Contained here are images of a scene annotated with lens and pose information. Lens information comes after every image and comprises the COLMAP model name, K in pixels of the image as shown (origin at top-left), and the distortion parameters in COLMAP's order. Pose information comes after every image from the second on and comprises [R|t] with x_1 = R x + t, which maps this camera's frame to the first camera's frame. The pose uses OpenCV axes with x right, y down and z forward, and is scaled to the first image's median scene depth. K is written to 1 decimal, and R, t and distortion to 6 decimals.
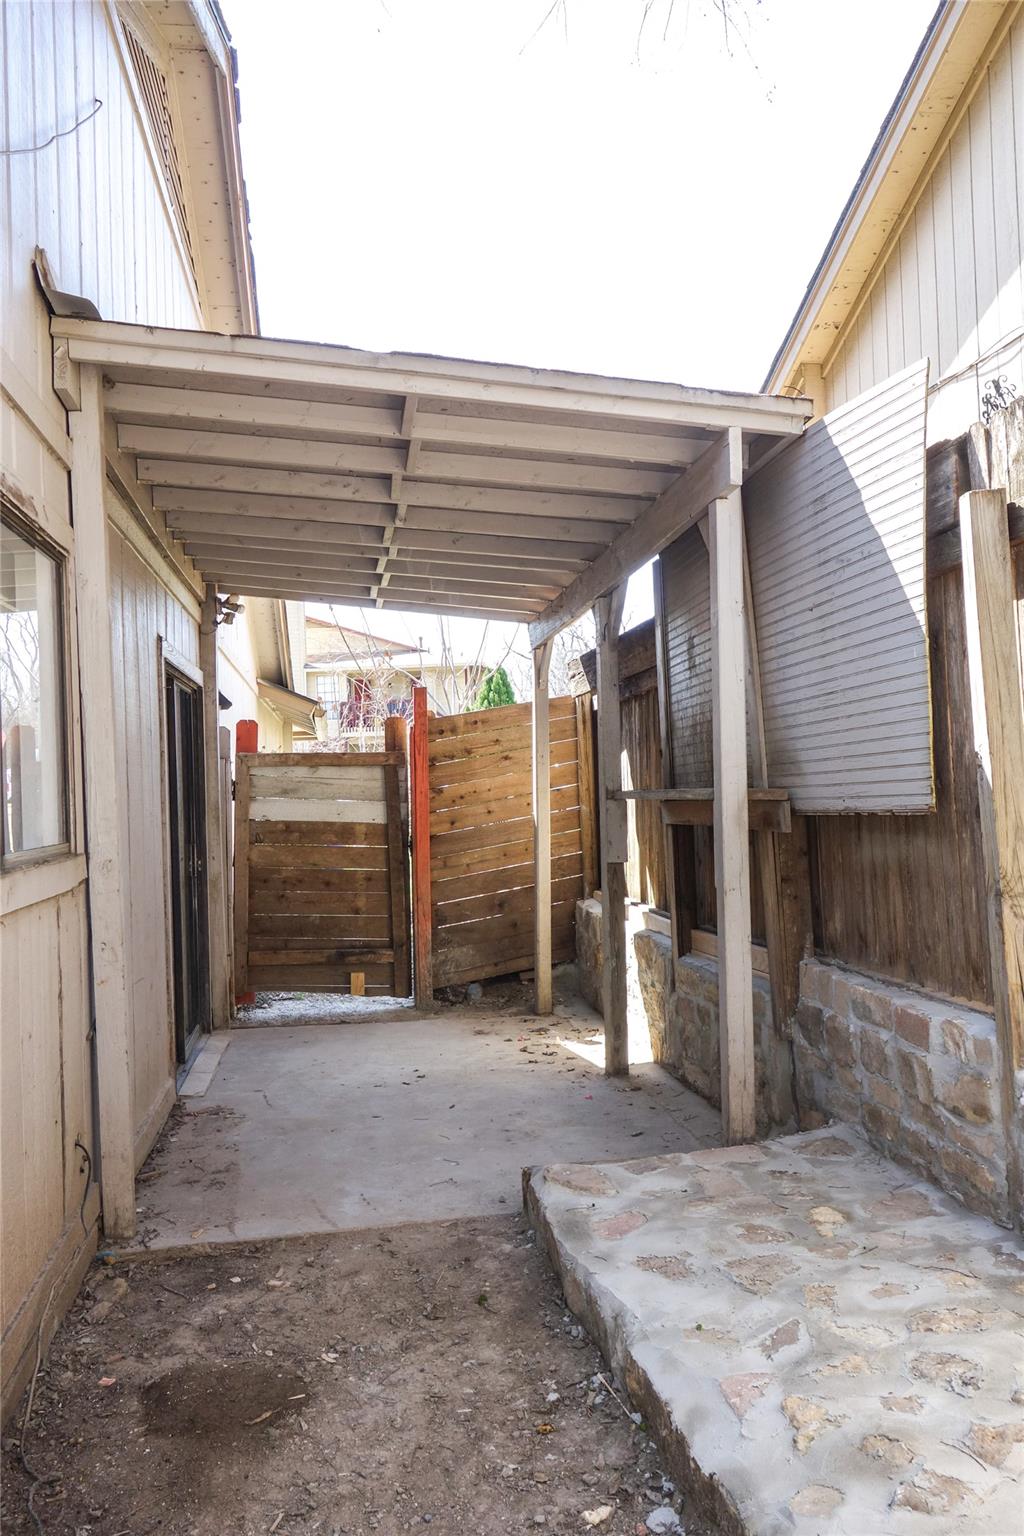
lens RADIAL K [[1213.1, 0, 512.0], [0, 1213.1, 768.0], [0, 0, 1]] dist [0.012153, -0.008509]
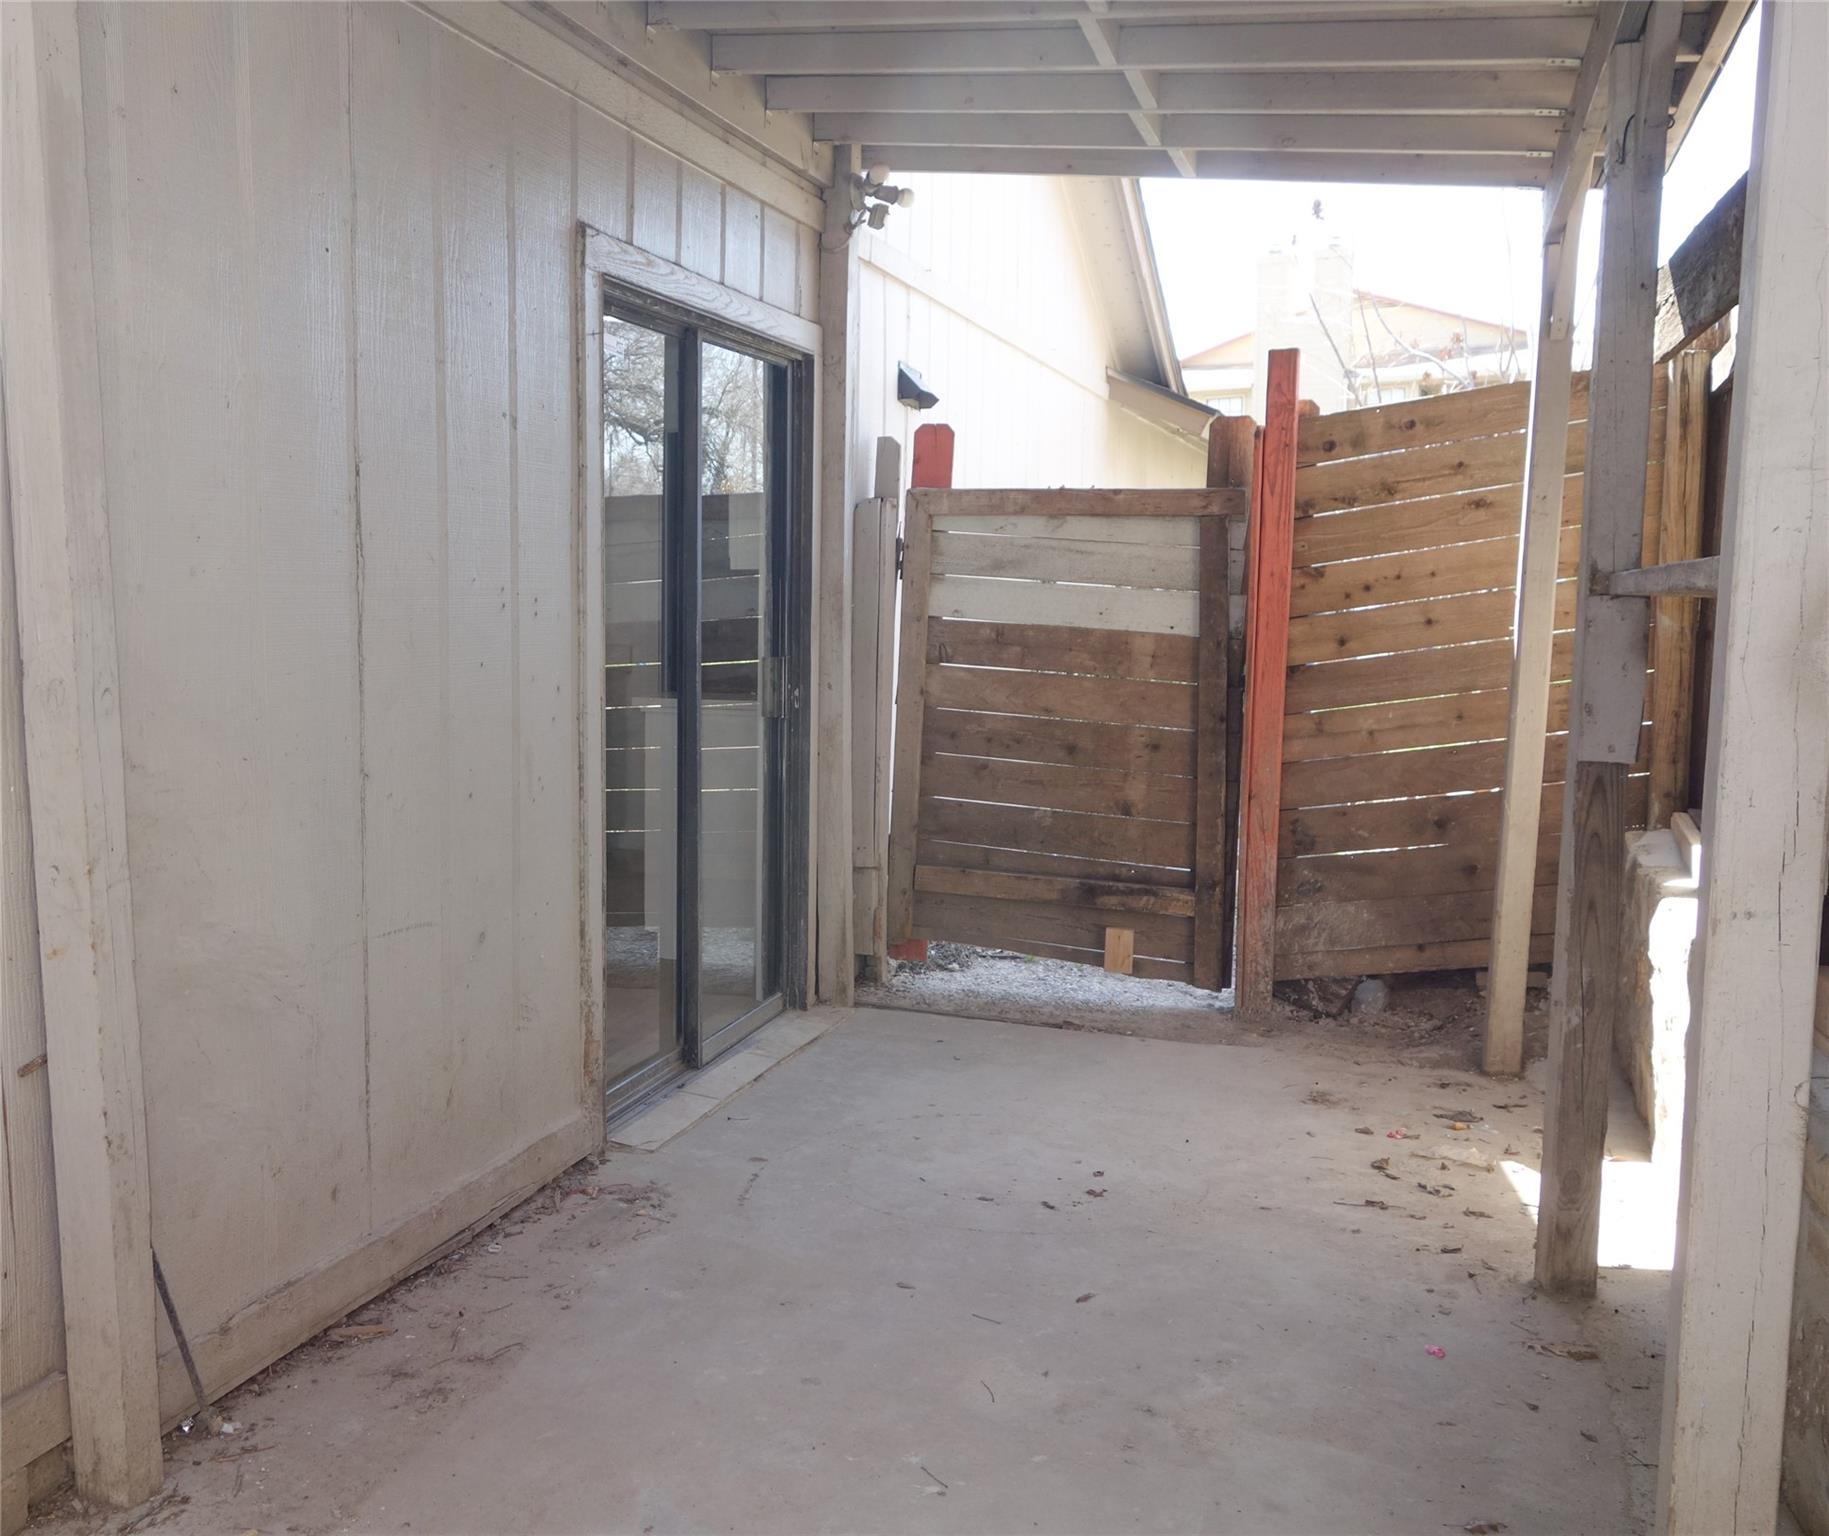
lens RADIAL K [[1822.5, 0, 684.4], [0, 1822.5, 762.1], [0, 0, 1]] dist [0.009532, 0.007669]
pose [[0.862143, 0.081106, -0.500132, 0.091335], [-0.021228, 0.992020, 0.124281, 0.009128], [0.506220, -0.096531, 0.856985, 0.264485]]
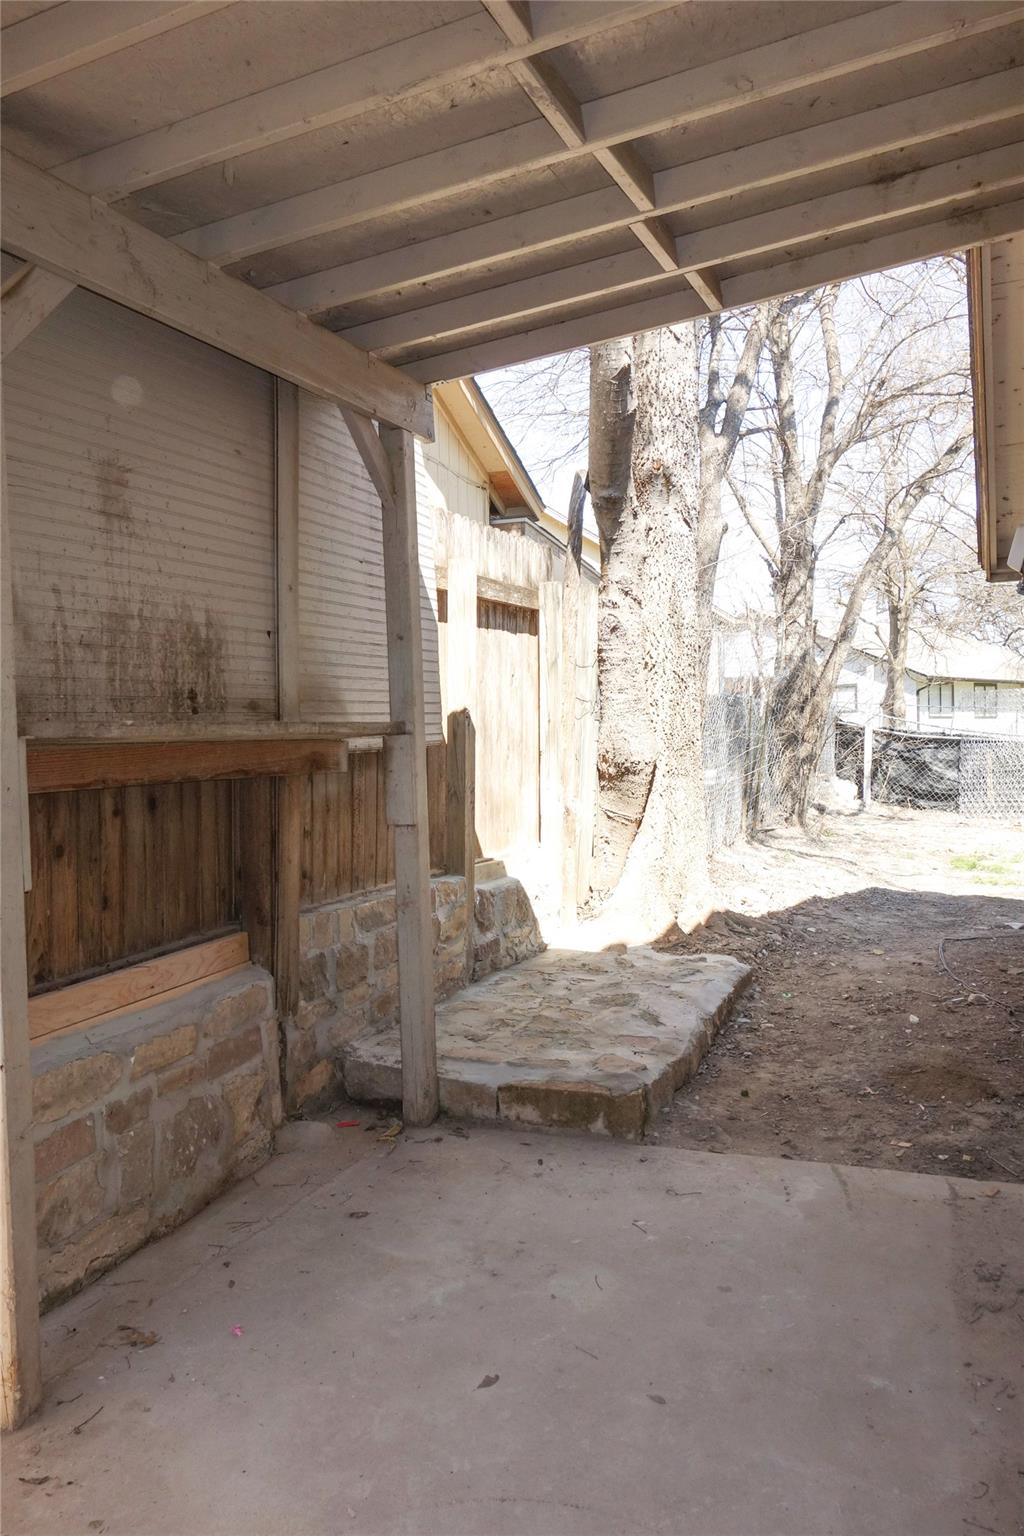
lens RADIAL K [[1213.1, 0, 512.0], [0, 1213.1, 768.0], [0, 0, 1]] dist [0.012153, -0.008509]
pose [[-0.863299, 0.046388, 0.502556, -0.200783], [0.045903, 0.998857, -0.013346, 0.036291], [-0.502600, 0.011548, -0.864442, 0.934708]]
